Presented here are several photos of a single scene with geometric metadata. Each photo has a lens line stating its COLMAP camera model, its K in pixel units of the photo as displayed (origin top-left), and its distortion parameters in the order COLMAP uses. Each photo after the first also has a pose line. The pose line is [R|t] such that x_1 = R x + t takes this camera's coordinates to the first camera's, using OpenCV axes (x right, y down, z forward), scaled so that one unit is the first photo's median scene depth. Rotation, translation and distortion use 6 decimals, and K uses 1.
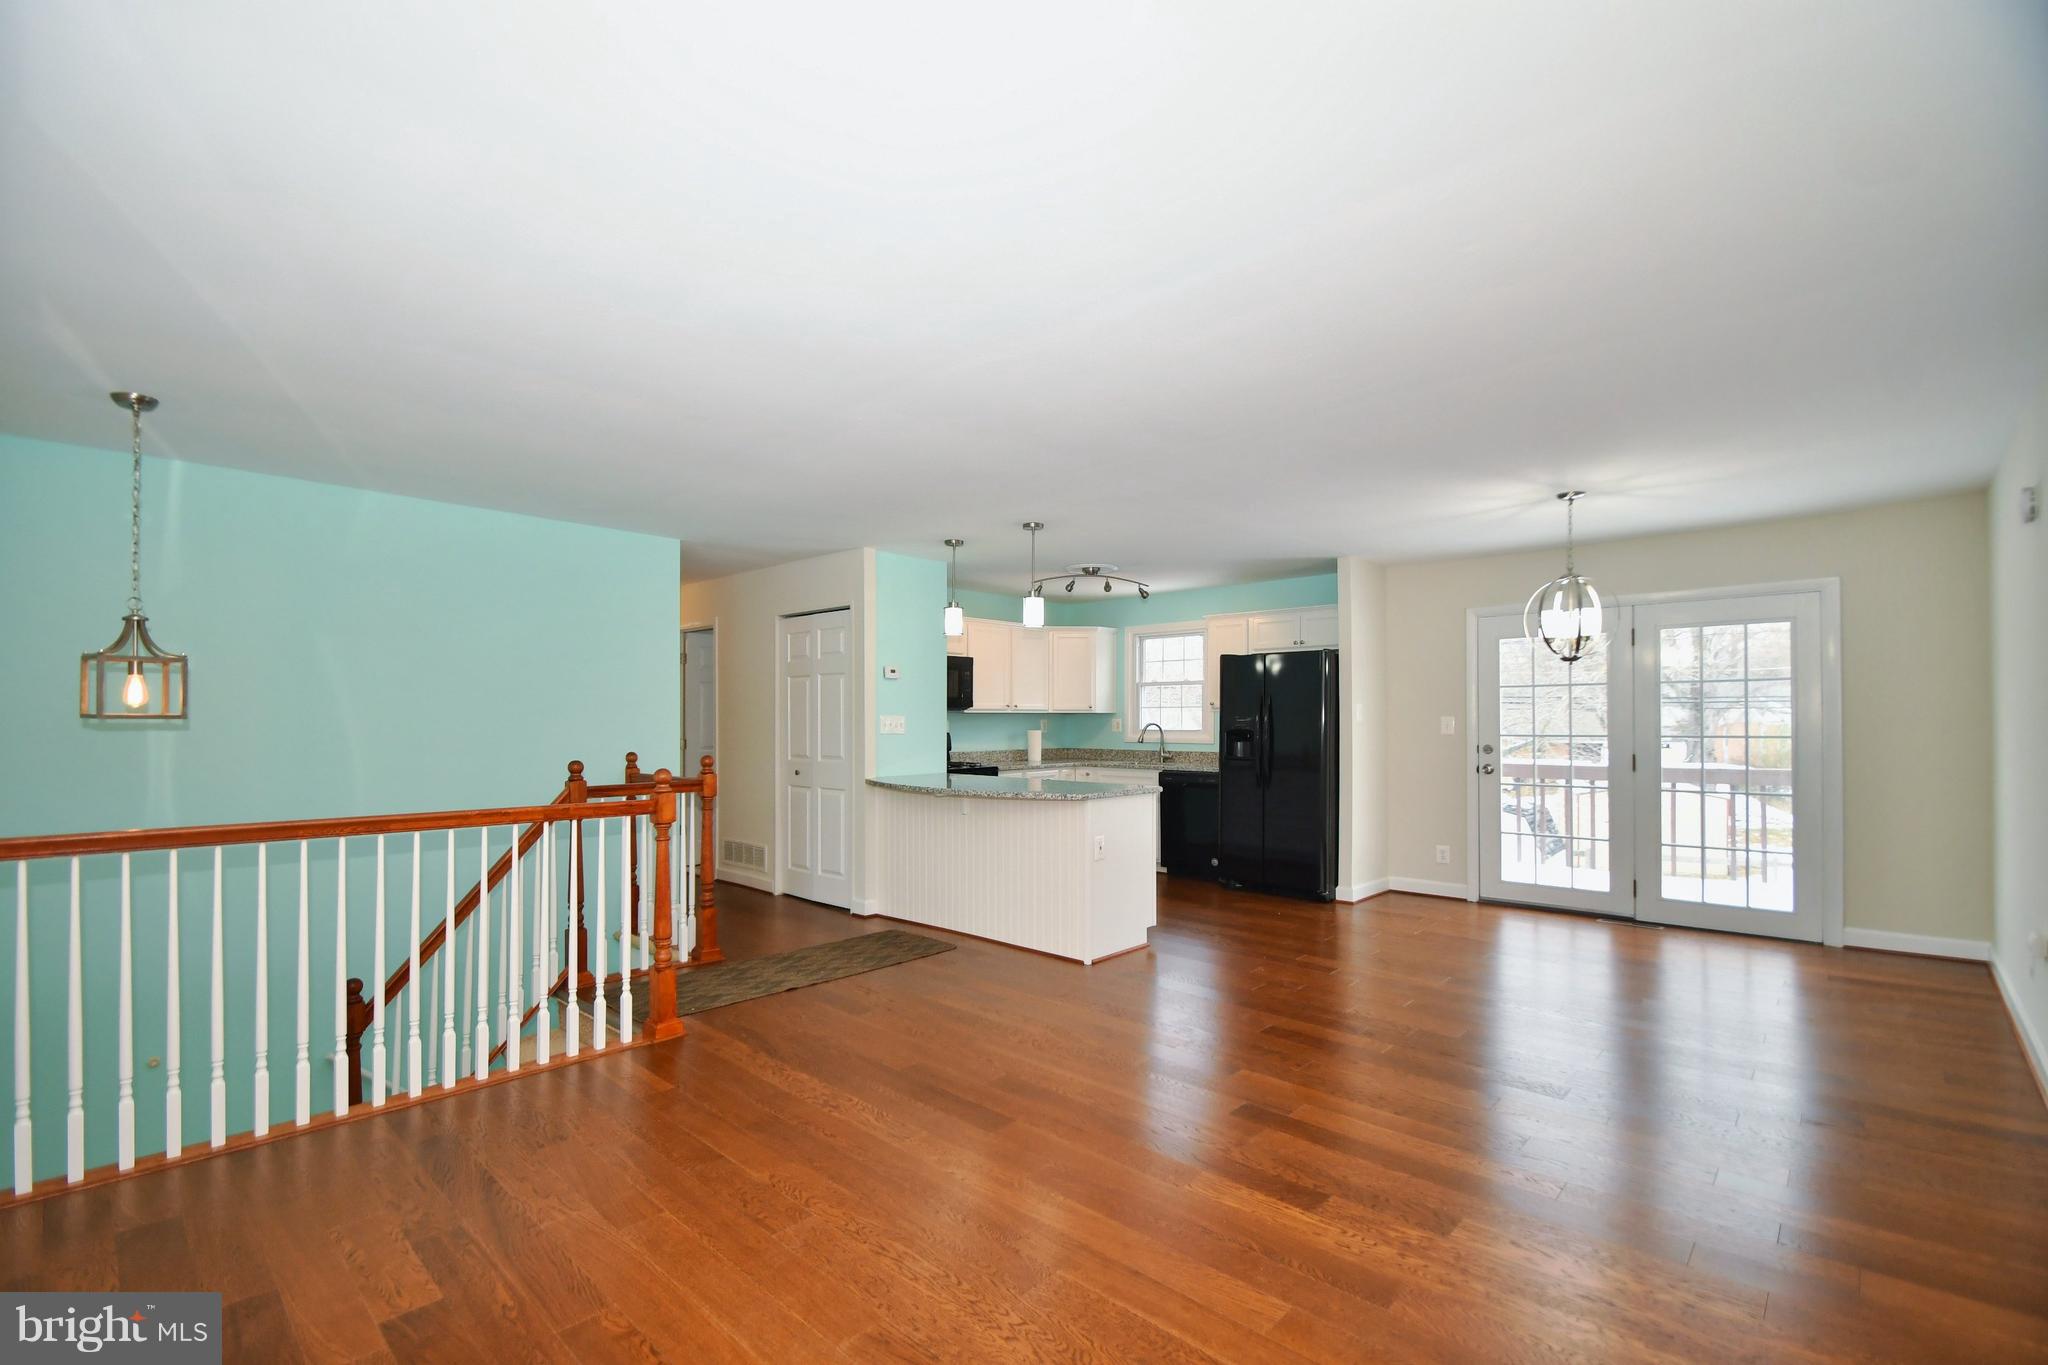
lens RADIAL K [[897.3, 0, 1005.2], [0, 897.3, 716.4], [0, 0, 1]] dist [0.015644, -0.017909]
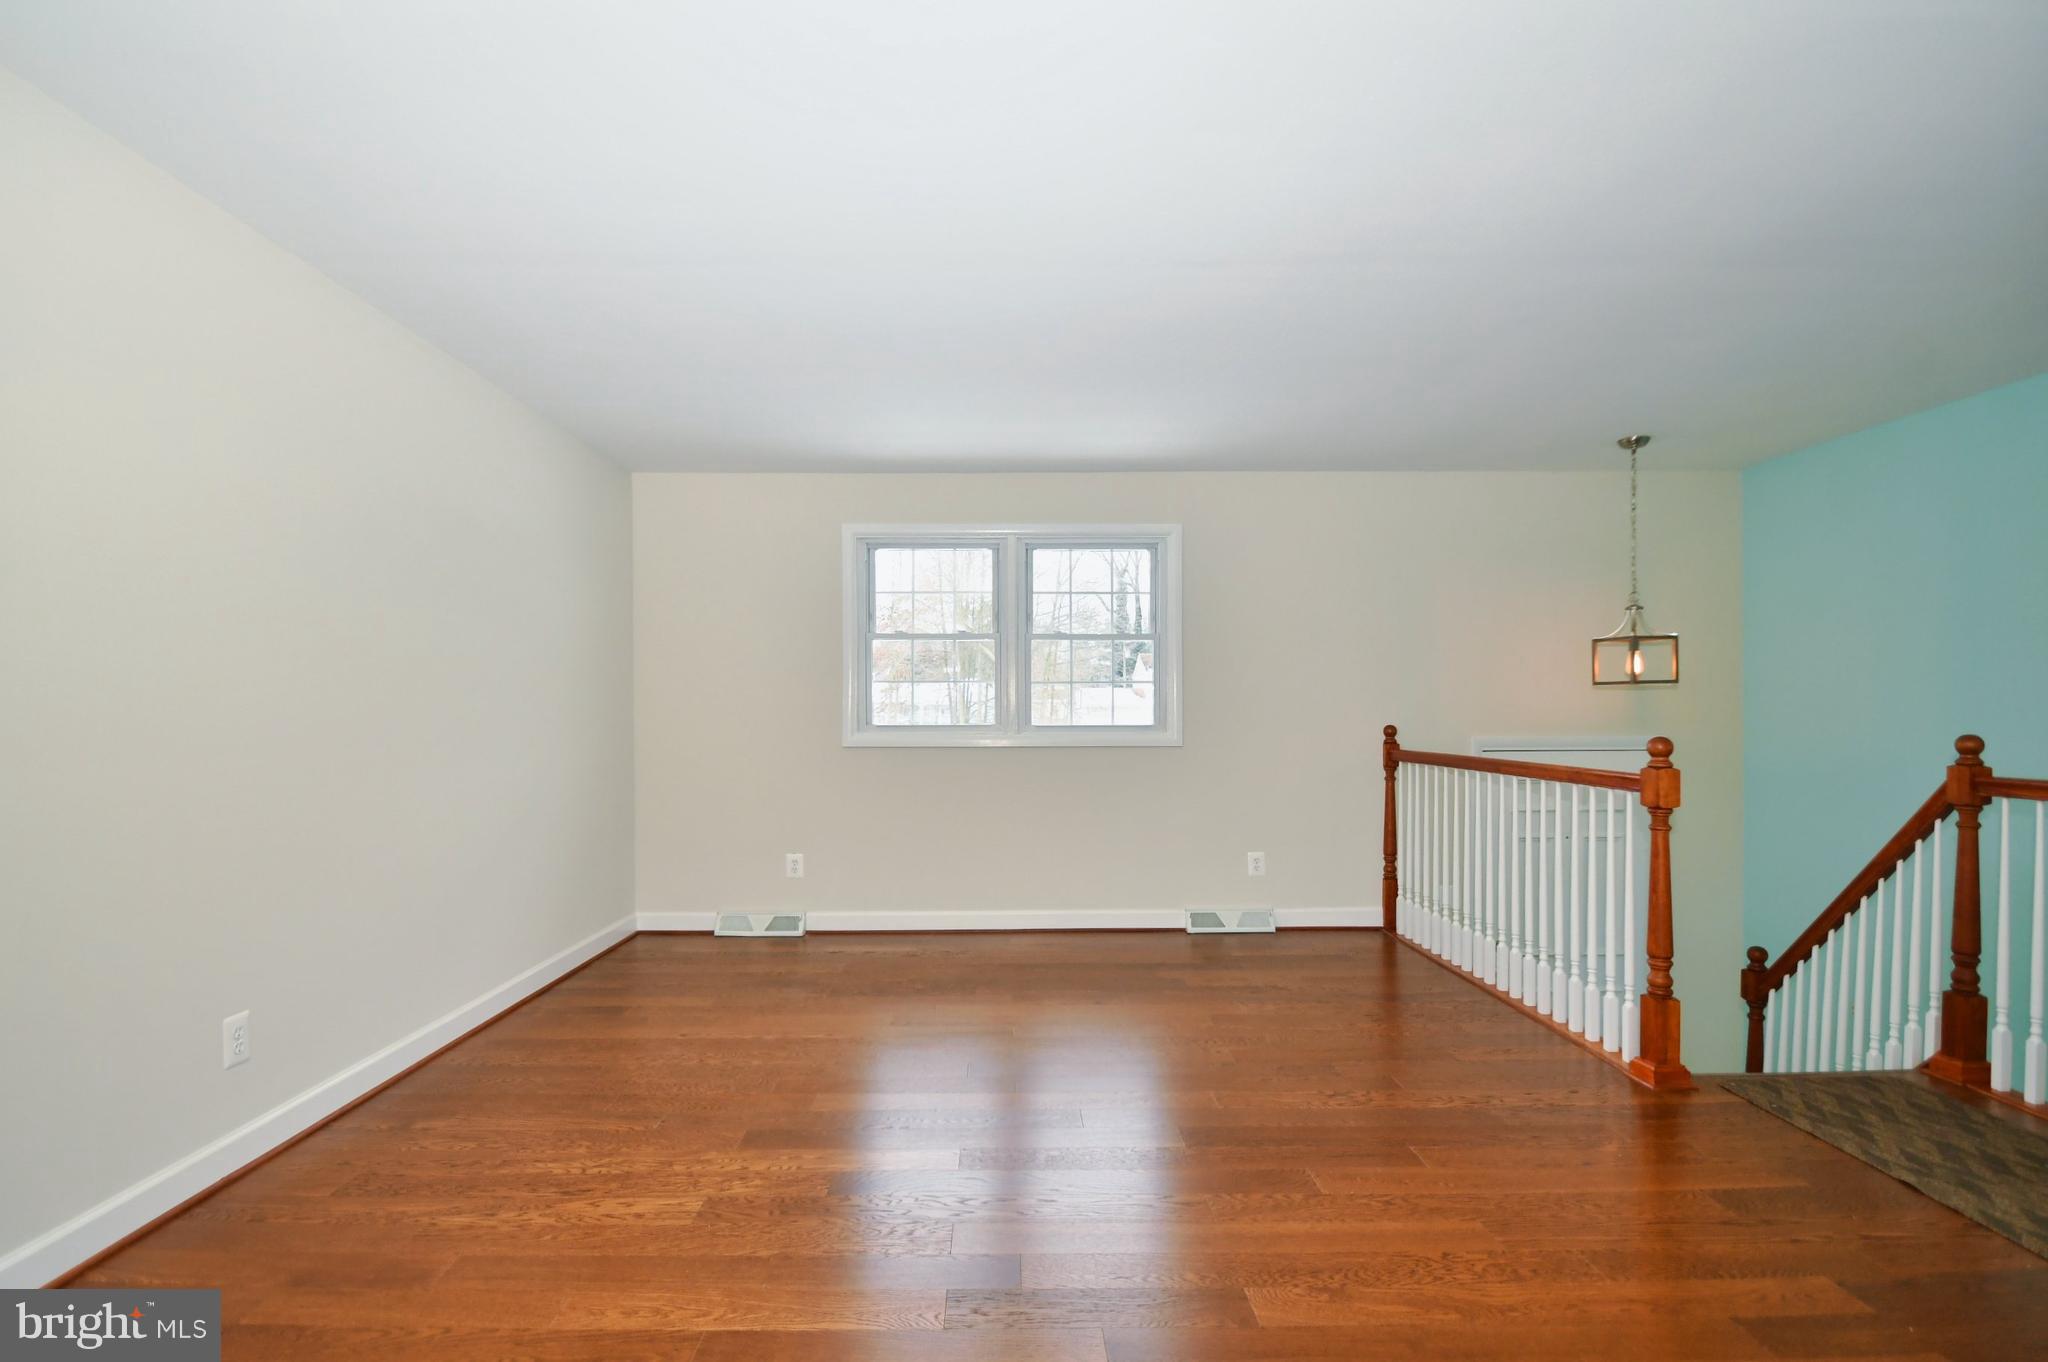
lens RADIAL K [[982.8, 0, 1001.1], [0, 982.8, 711.3], [0, 0, 1]] dist [0.000712, -0.012820]
pose [[-0.719936, 0.003955, -0.694029, 0.383361], [0.007848, 0.999966, -0.002442, 0.021403], [0.693996, -0.007205, -0.719943, 0.765573]]
